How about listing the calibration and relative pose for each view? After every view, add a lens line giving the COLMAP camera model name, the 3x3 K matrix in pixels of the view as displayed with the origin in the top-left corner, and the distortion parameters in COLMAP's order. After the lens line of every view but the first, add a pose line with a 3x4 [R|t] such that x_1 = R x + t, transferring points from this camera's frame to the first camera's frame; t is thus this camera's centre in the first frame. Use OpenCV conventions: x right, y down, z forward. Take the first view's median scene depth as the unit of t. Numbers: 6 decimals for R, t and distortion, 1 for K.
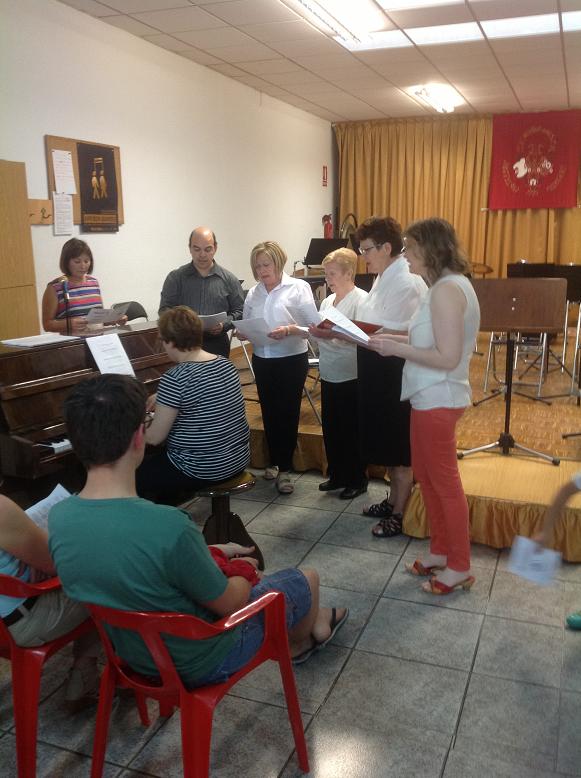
lens RADIAL K [[729.4, 0, 290.5], [0, 729.4, 389.0], [0, 0, 1]] dist [0.114614, -0.294462]
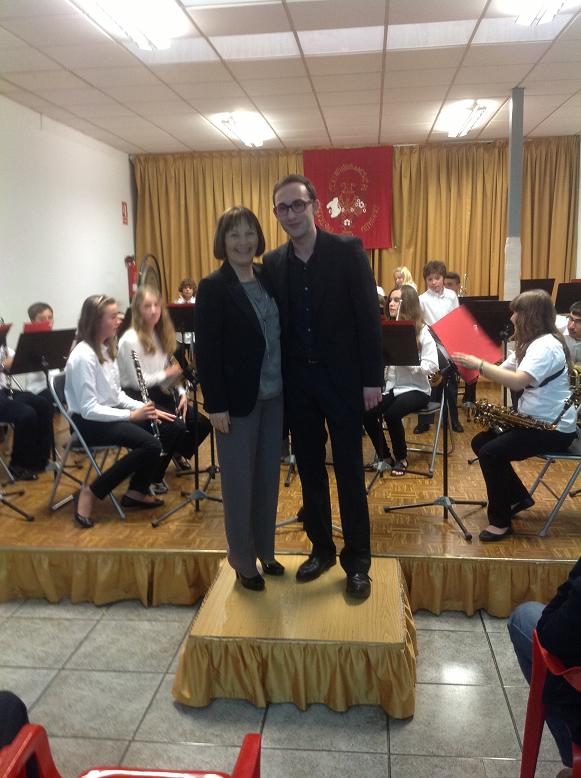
lens RADIAL K [[739.1, 0, 276.8], [0, 739.1, 389.2], [0, 0, 1]] dist [0.117090, -0.255830]
pose [[0.971960, -0.045628, 0.230676, 0.009712], [0.058174, 0.997158, -0.047880, -0.029755], [-0.227836, 0.059957, 0.971852, 0.120856]]
